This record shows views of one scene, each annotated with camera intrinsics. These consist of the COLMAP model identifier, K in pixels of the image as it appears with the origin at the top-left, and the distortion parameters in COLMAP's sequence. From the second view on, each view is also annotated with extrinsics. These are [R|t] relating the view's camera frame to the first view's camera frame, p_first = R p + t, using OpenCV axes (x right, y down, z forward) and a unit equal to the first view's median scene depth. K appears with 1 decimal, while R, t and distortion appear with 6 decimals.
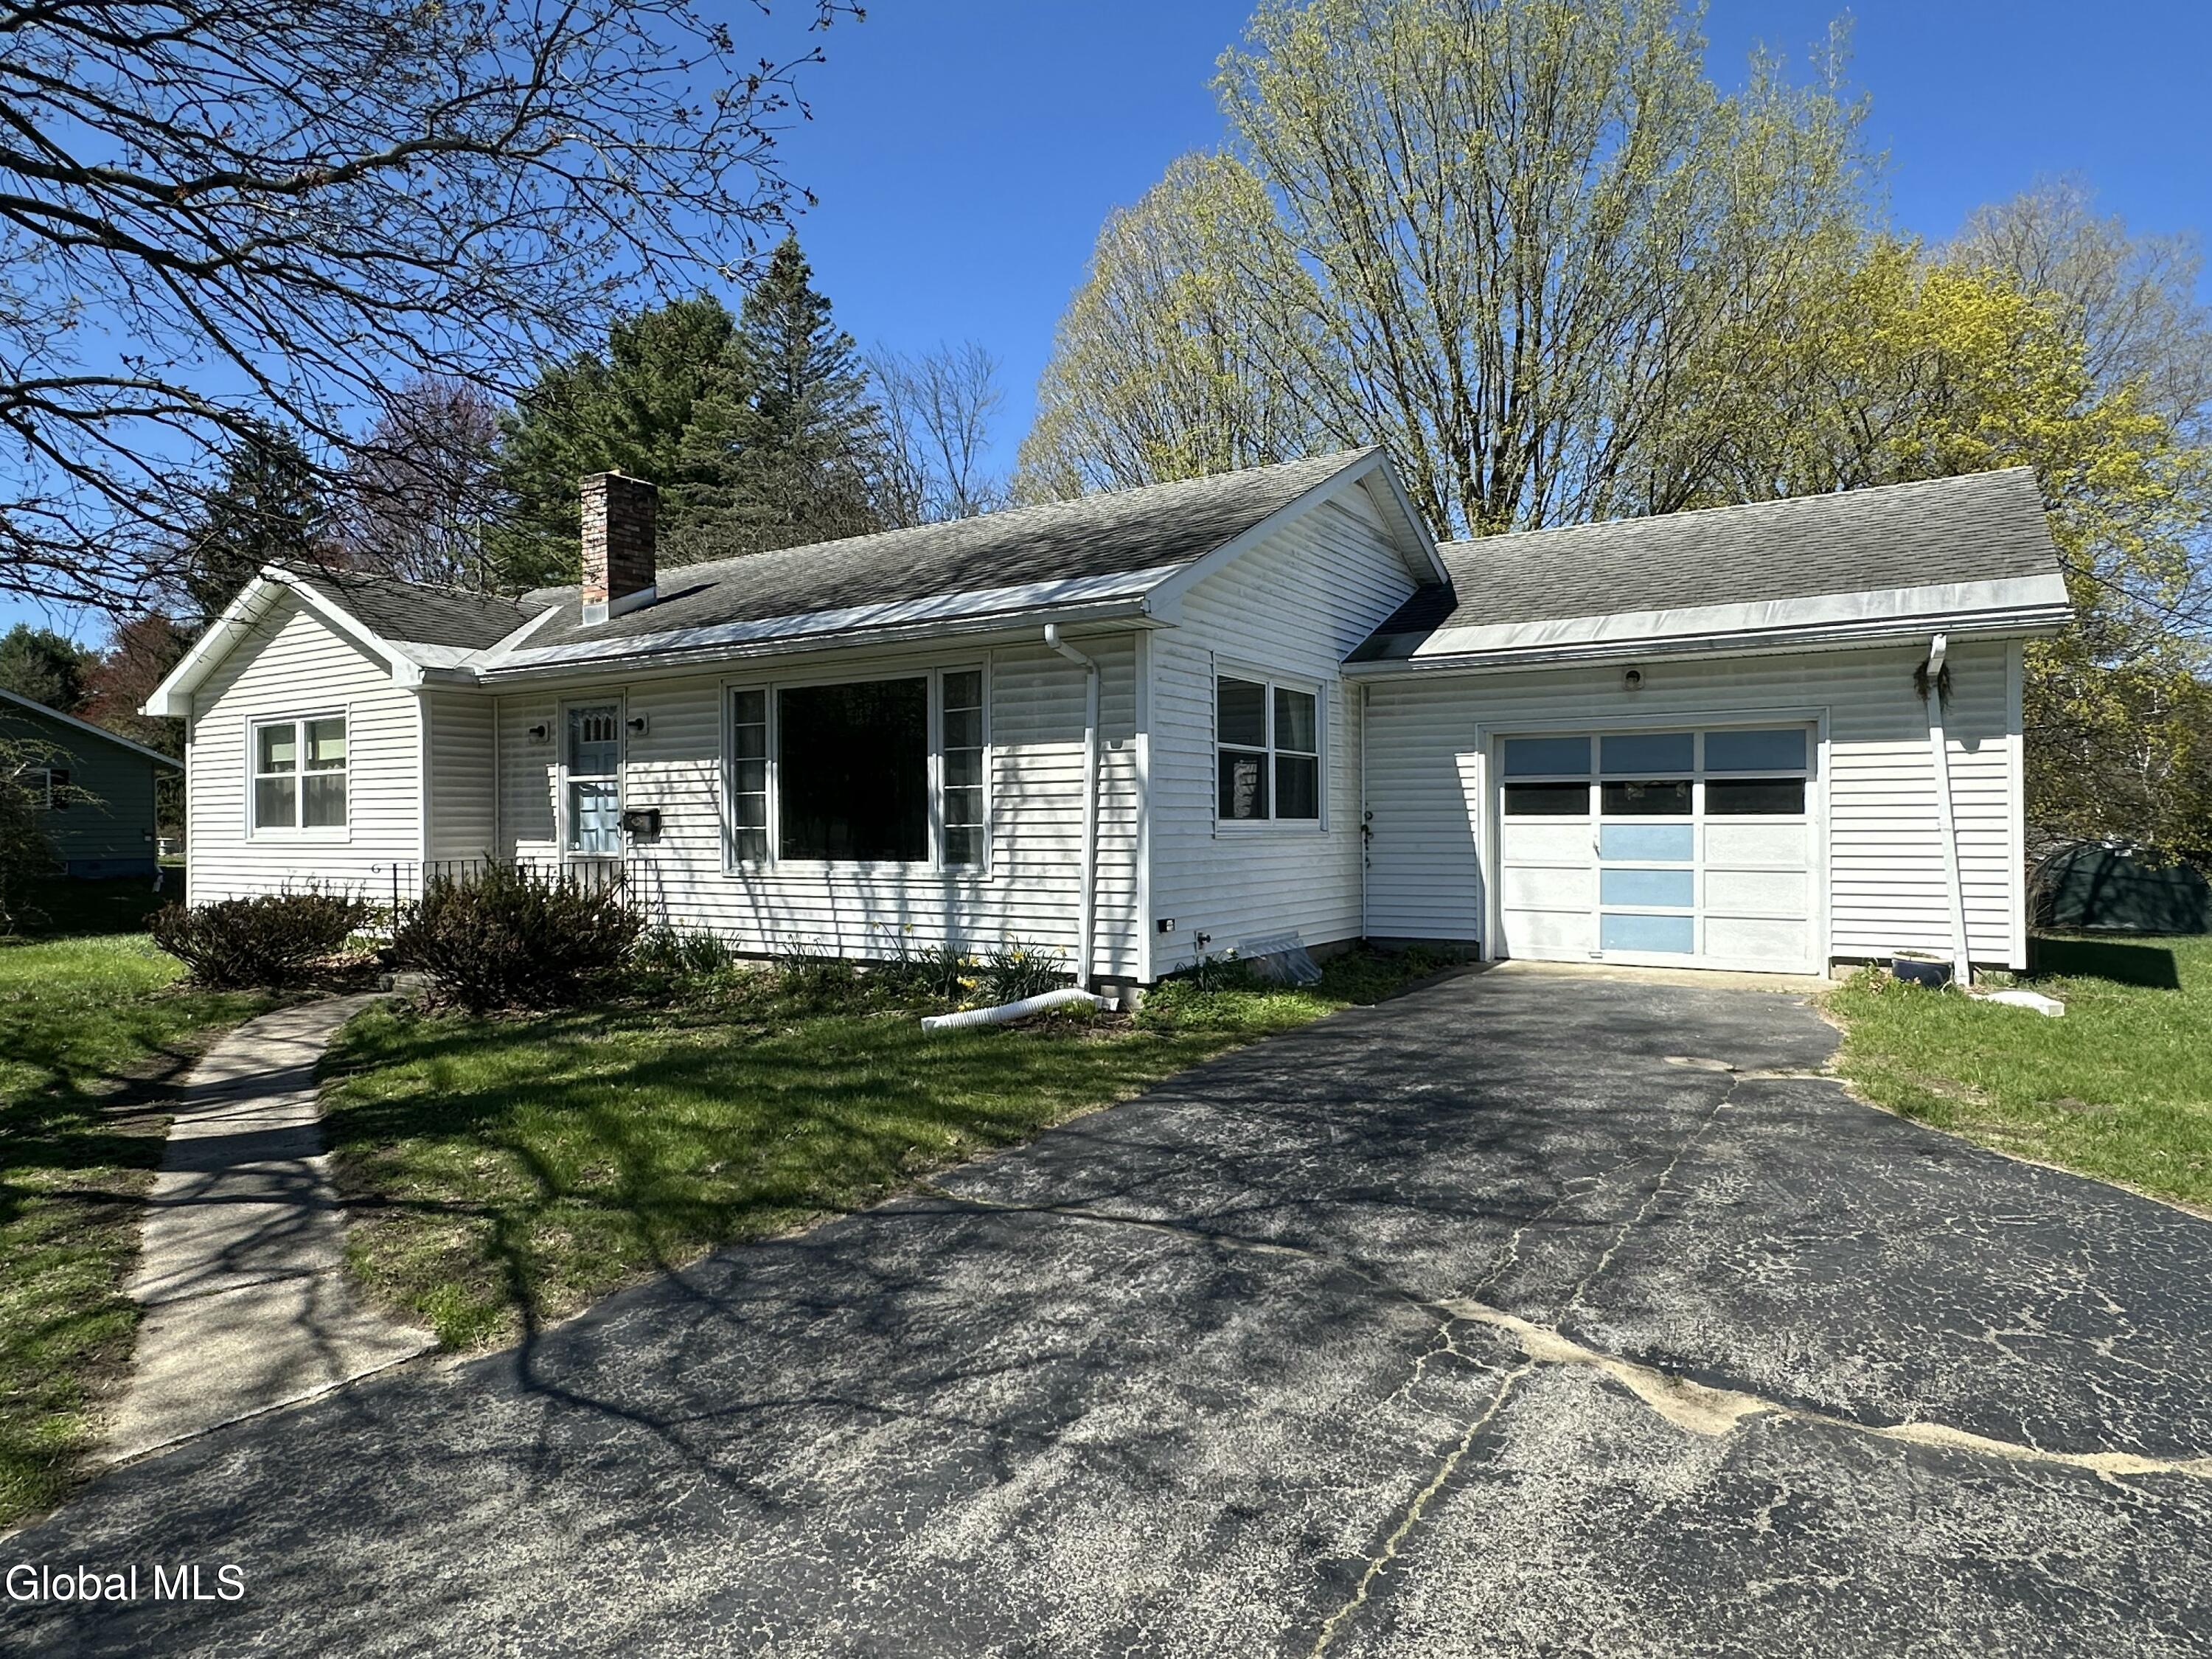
lens RADIAL K [[1285.9, 0, 1083.6], [0, 1285.9, 828.6], [0, 0, 1]] dist [-0.000218, 0.000347]
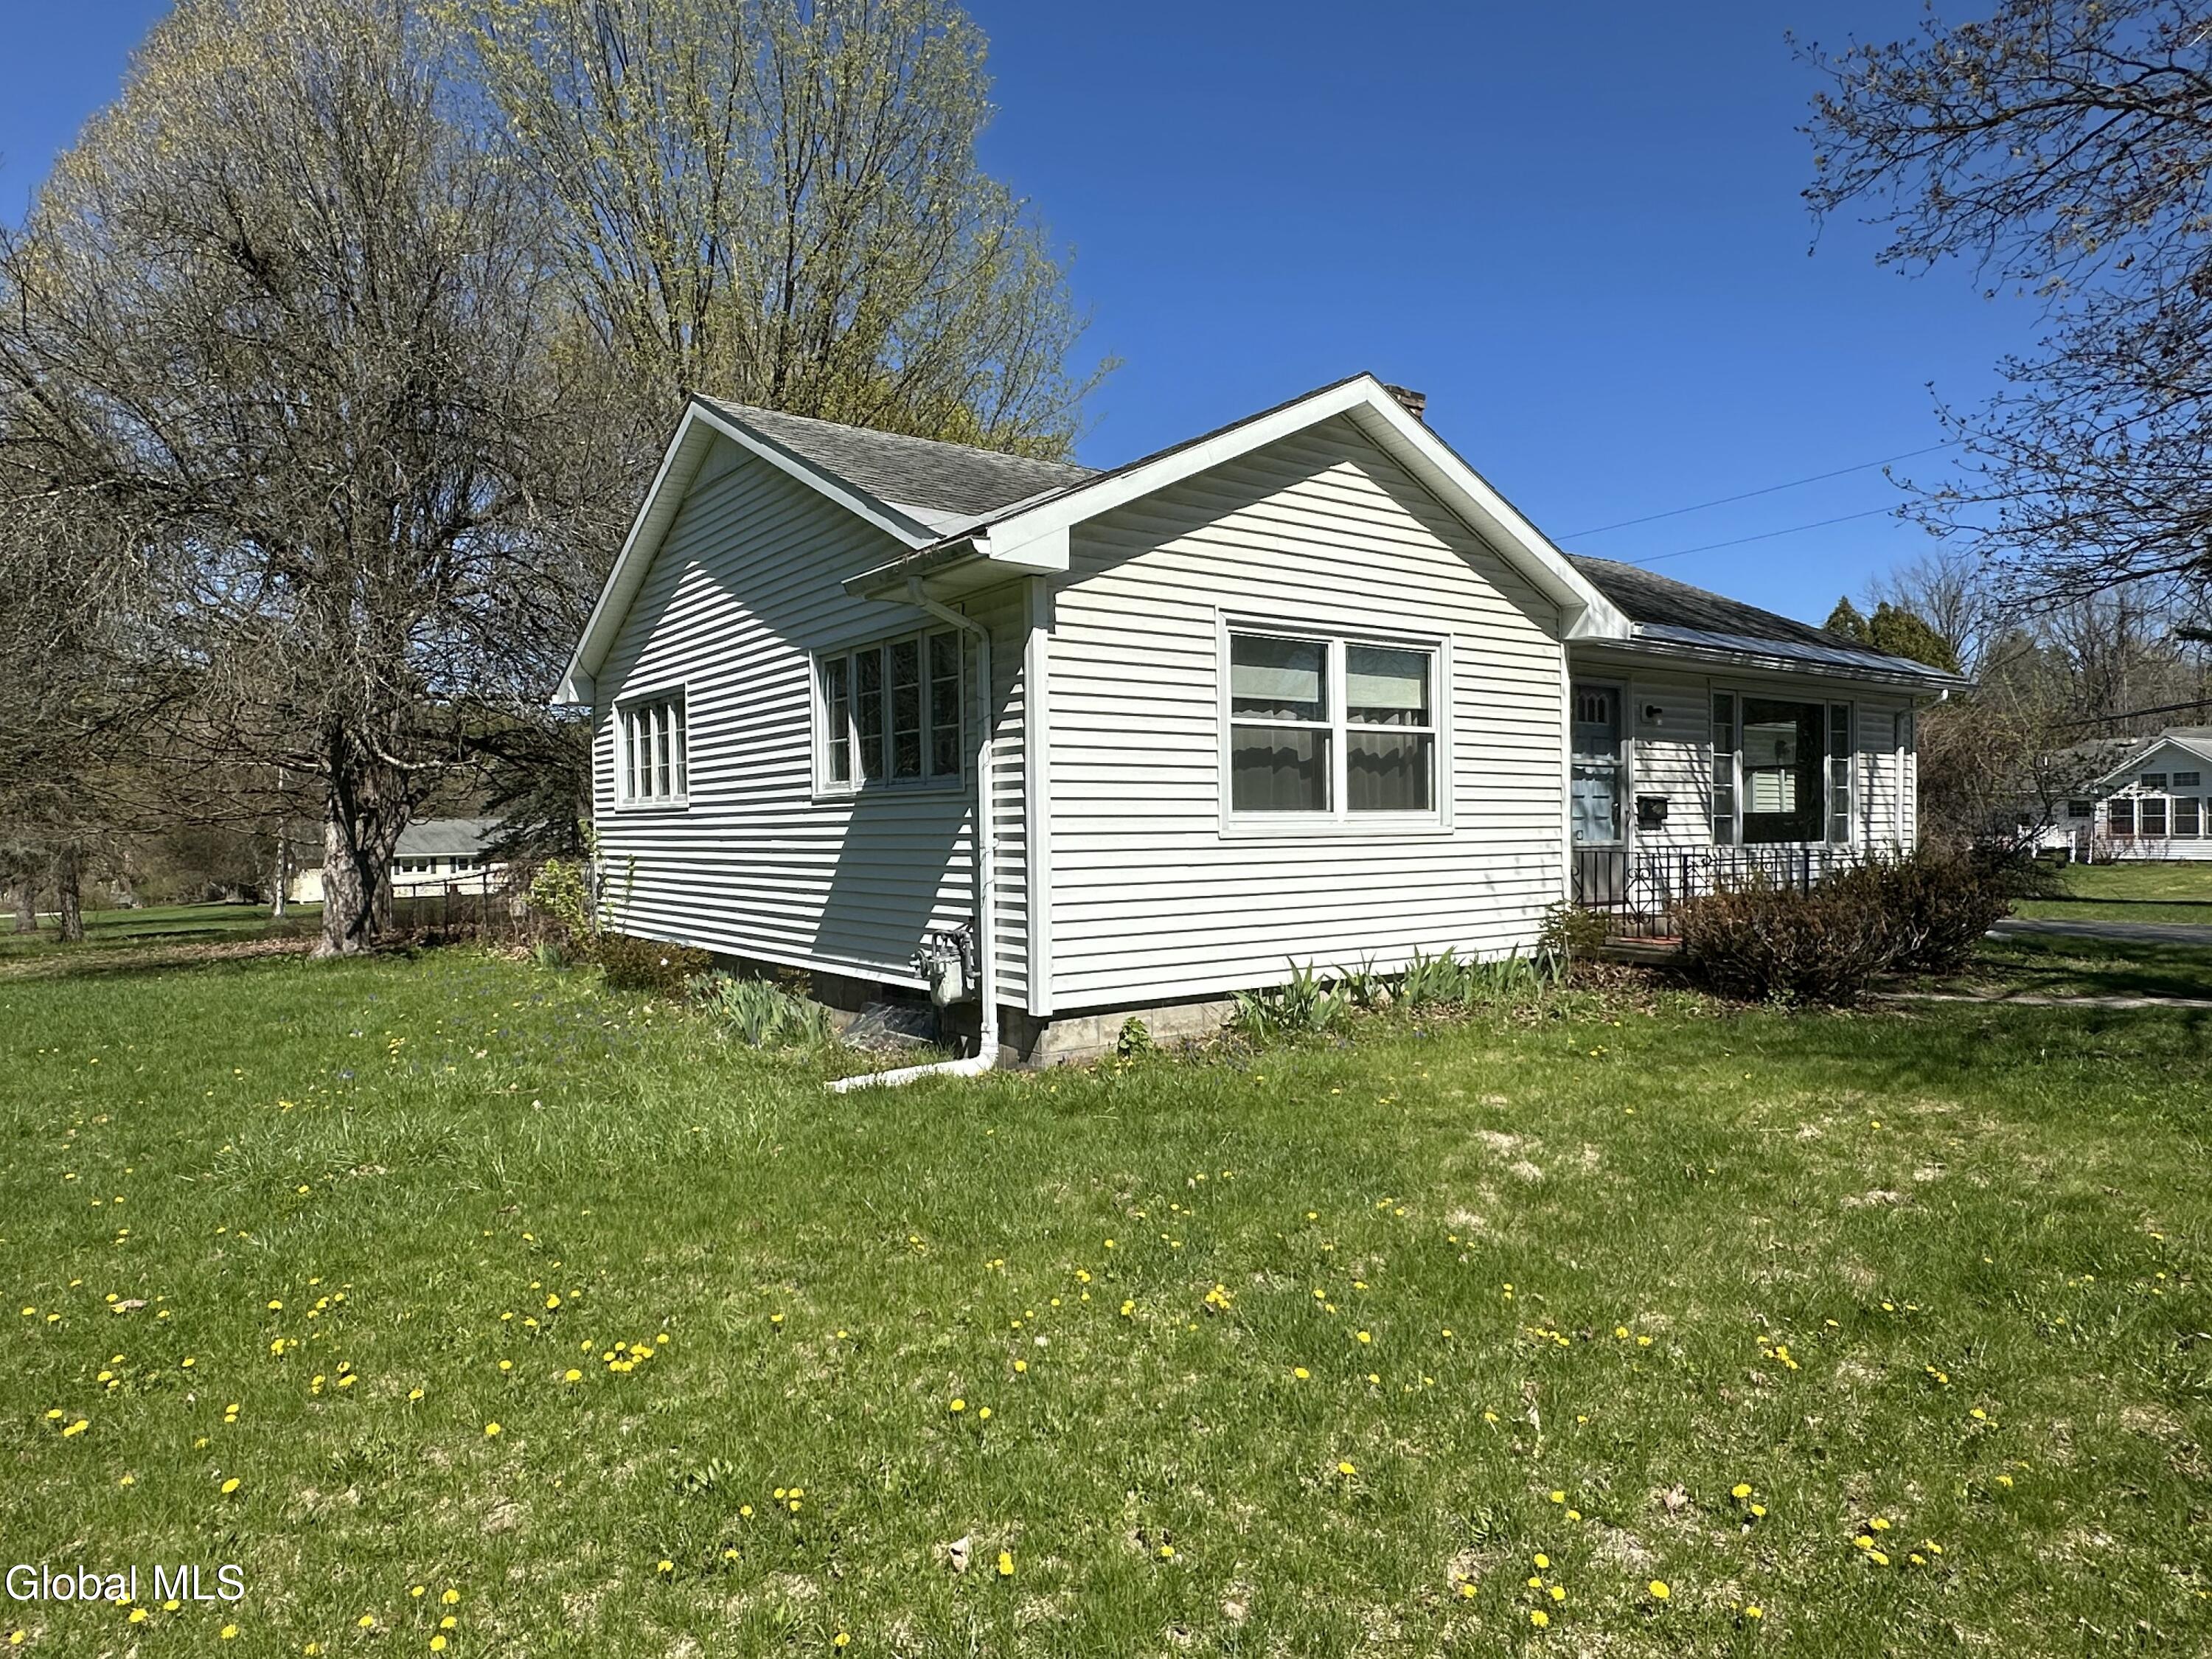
lens RADIAL K [[1344.5, 0, 1106.0], [0, 1344.5, 829.5], [0, 0, 1]] dist [0.000781, 0.000295]
pose [[0.359823, 0.002372, 0.933018, -1.561239], [0.009465, 0.999936, -0.006192, 0.013427], [-0.932973, 0.011059, 0.359777, 1.083744]]
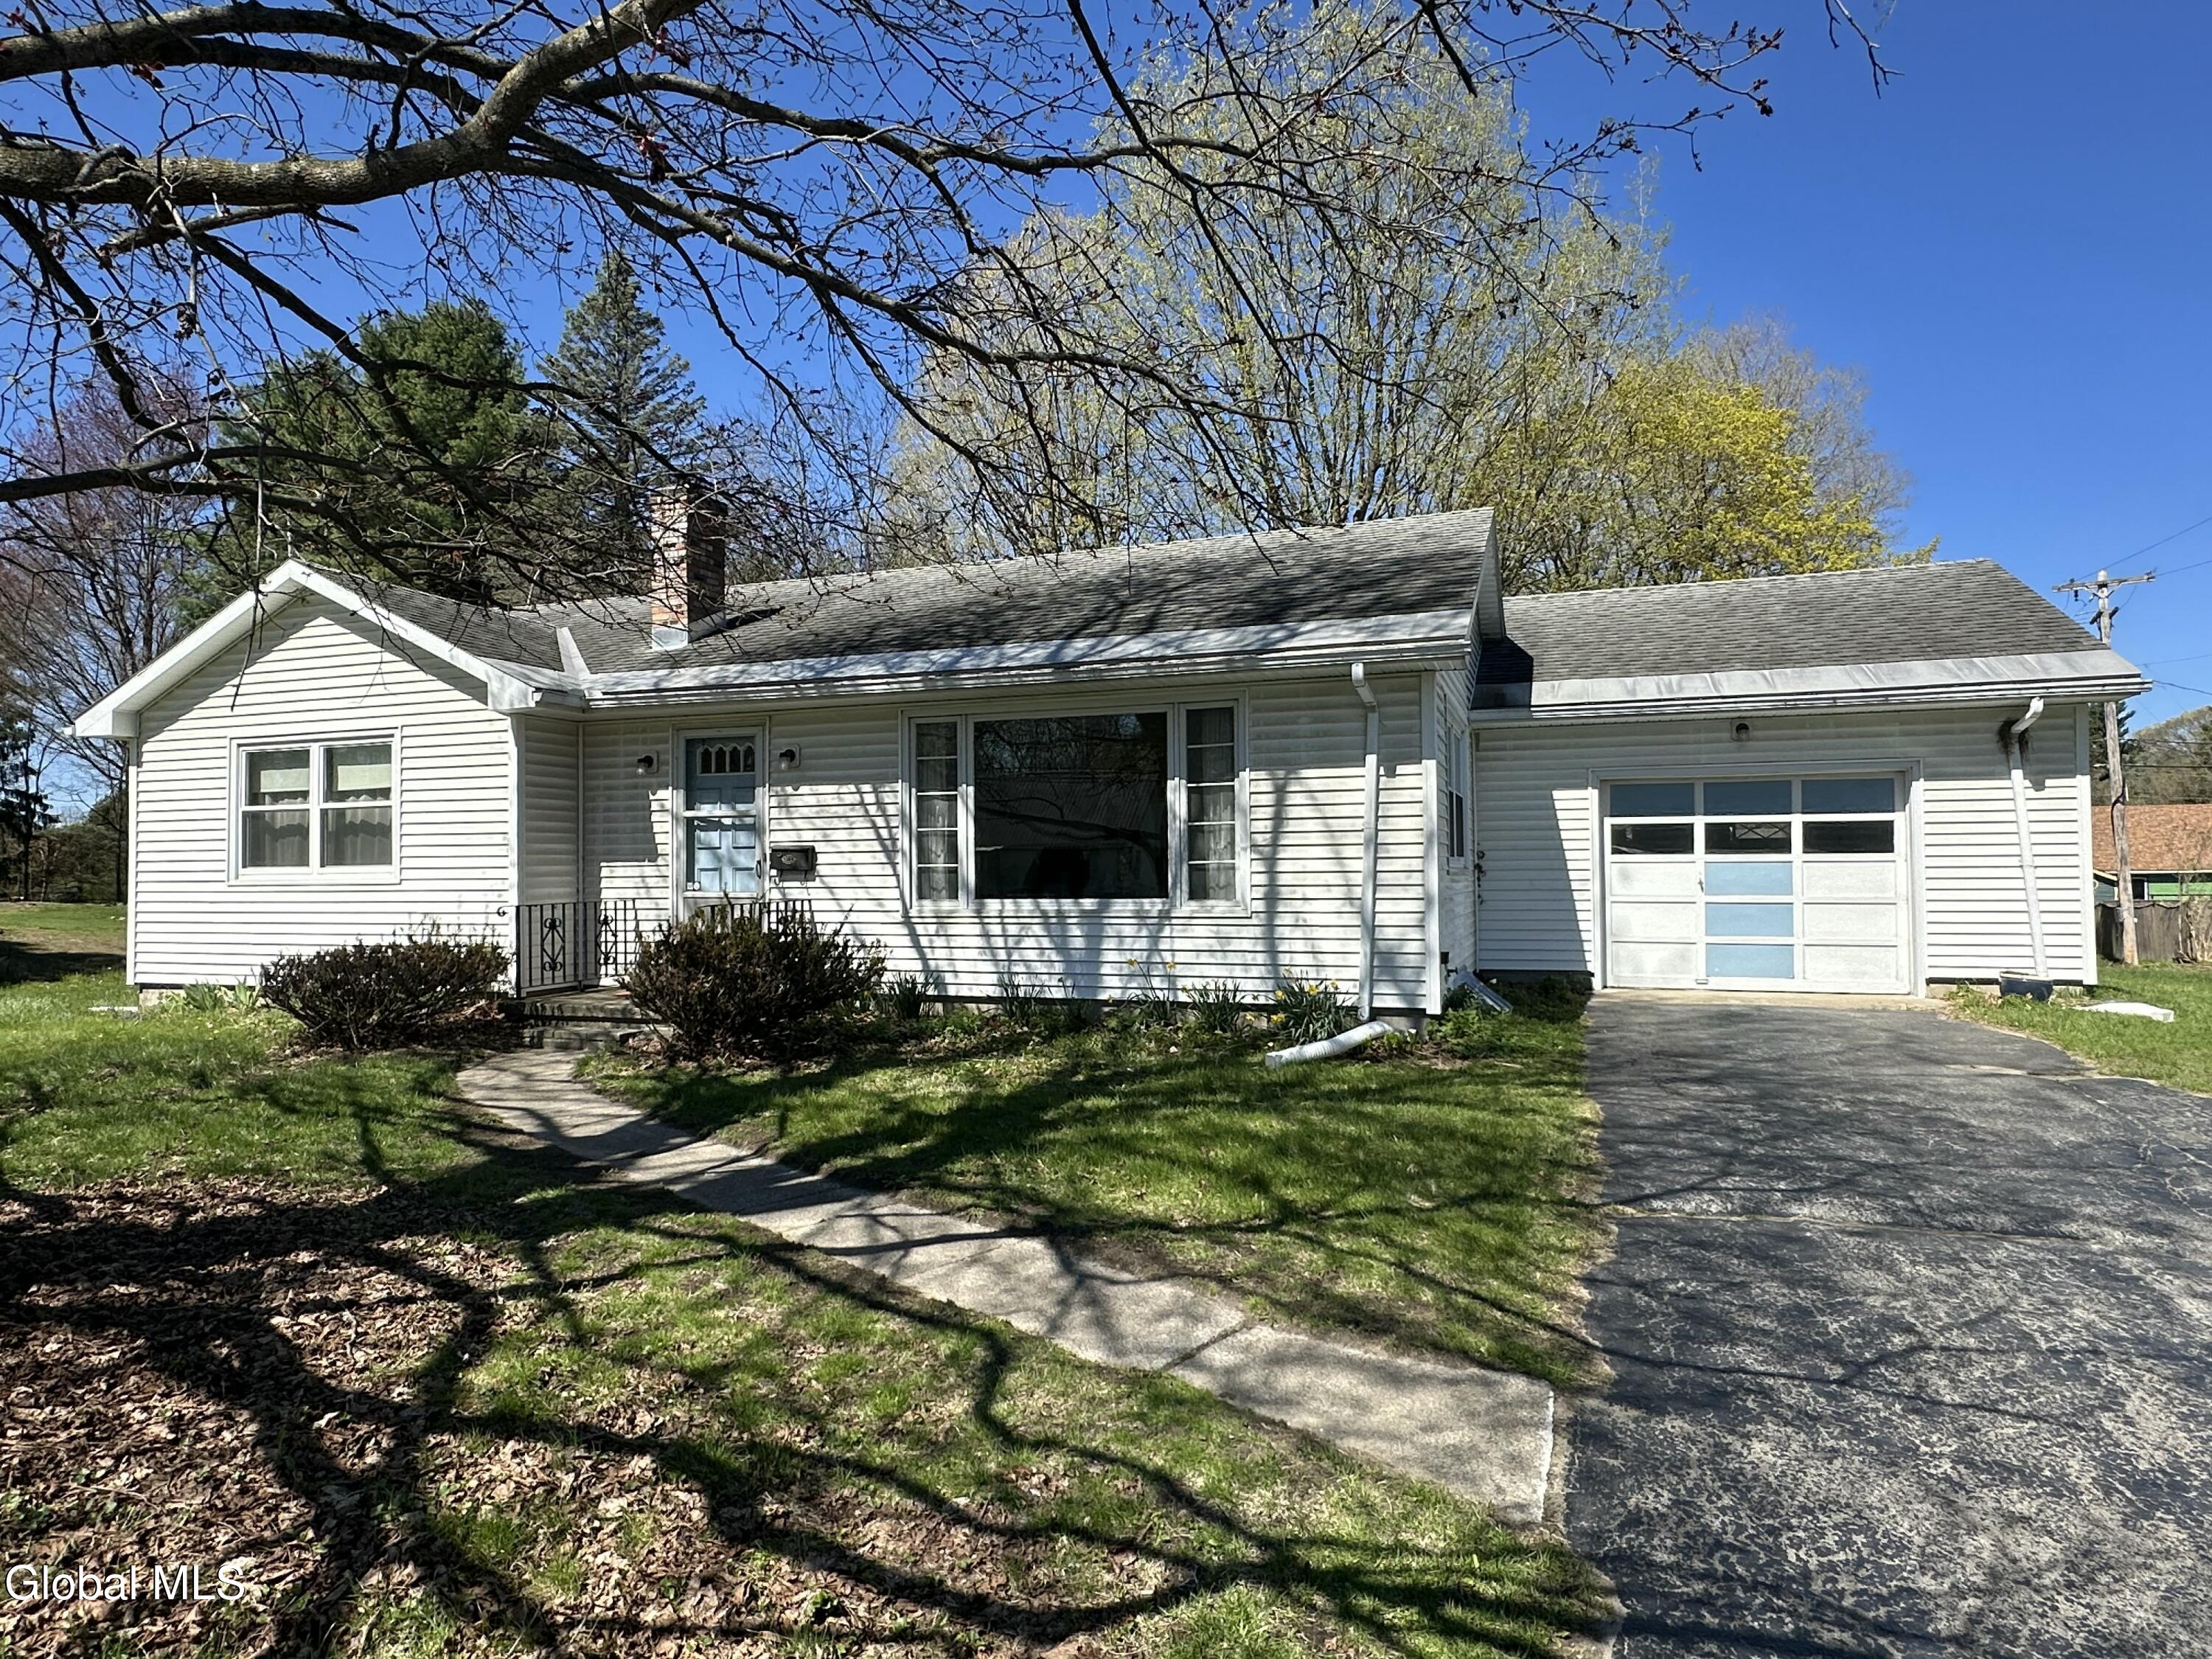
lens RADIAL K [[1285.9, 0, 1083.6], [0, 1285.9, 828.6], [0, 0, 1]] dist [-0.000218, 0.000347]
pose [[0.975549, 0.006238, 0.219691, -0.363263], [0.002019, 0.999301, -0.037339, 0.007962], [-0.219771, 0.036870, 0.974855, 0.046232]]
